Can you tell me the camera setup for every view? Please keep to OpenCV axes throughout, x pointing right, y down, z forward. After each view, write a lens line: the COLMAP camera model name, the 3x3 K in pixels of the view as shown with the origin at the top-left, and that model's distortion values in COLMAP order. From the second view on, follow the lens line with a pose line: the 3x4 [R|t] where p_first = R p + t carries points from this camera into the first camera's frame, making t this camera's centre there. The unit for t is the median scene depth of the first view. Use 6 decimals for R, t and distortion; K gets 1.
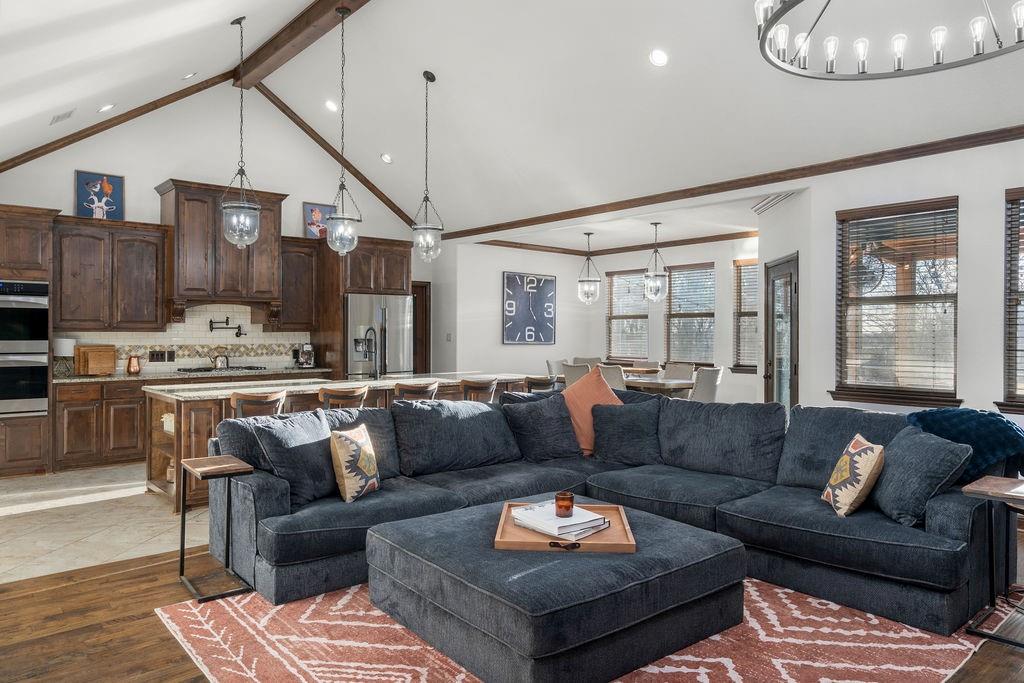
lens RADIAL K [[684.2, 0, 511.4], [0, 684.2, 337.0], [0, 0, 1]] dist [0.001331, 0.002055]
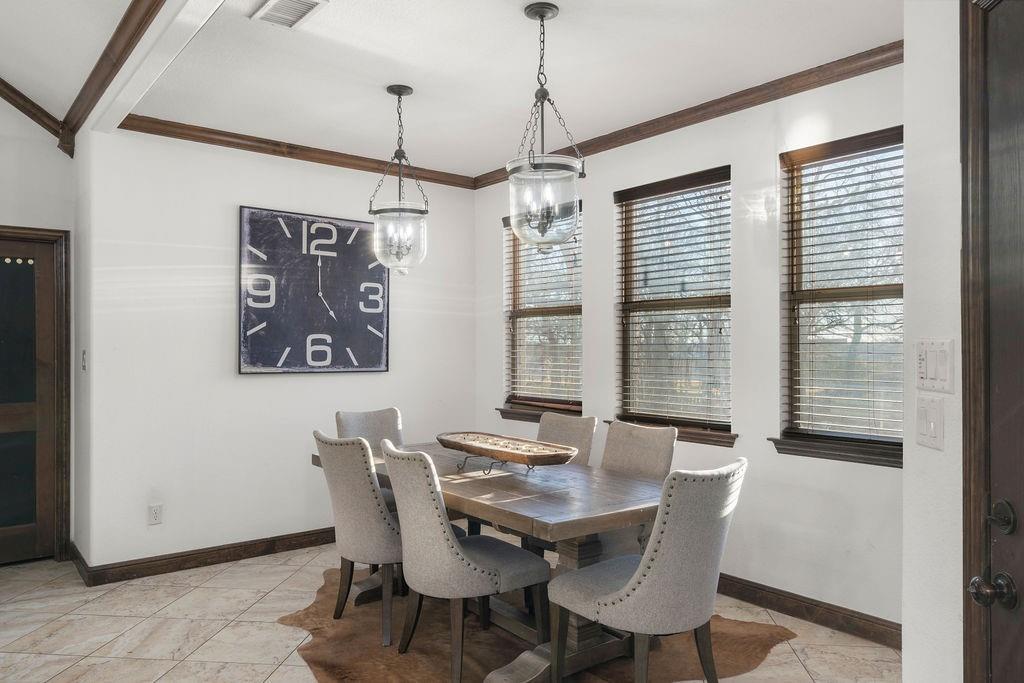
lens RADIAL K [[749.5, 0, 503.6], [0, 749.5, 338.9], [0, 0, 1]] dist [0.036561, -0.000116]
pose [[0.999117, -0.005949, -0.041589, 0.214811], [0.005273, 0.999852, -0.016365, -0.003837], [0.041681, 0.016131, 0.999001, 0.656706]]
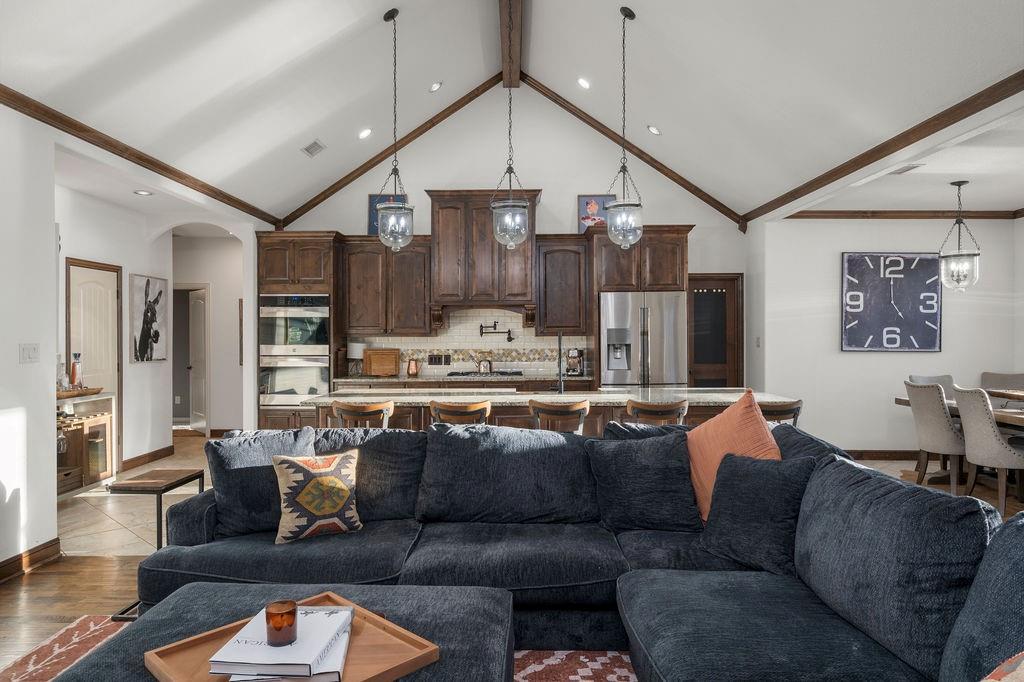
lens RADIAL K [[684.2, 0, 506.7], [0, 684.2, 337.3], [0, 0, 1]] dist [0.001331, 0.002055]
pose [[0.756031, -0.002653, -0.654530, 0.242903], [0.000337, 0.999993, -0.003665, -0.002624], [0.654536, 0.002550, 0.756027, 0.258329]]
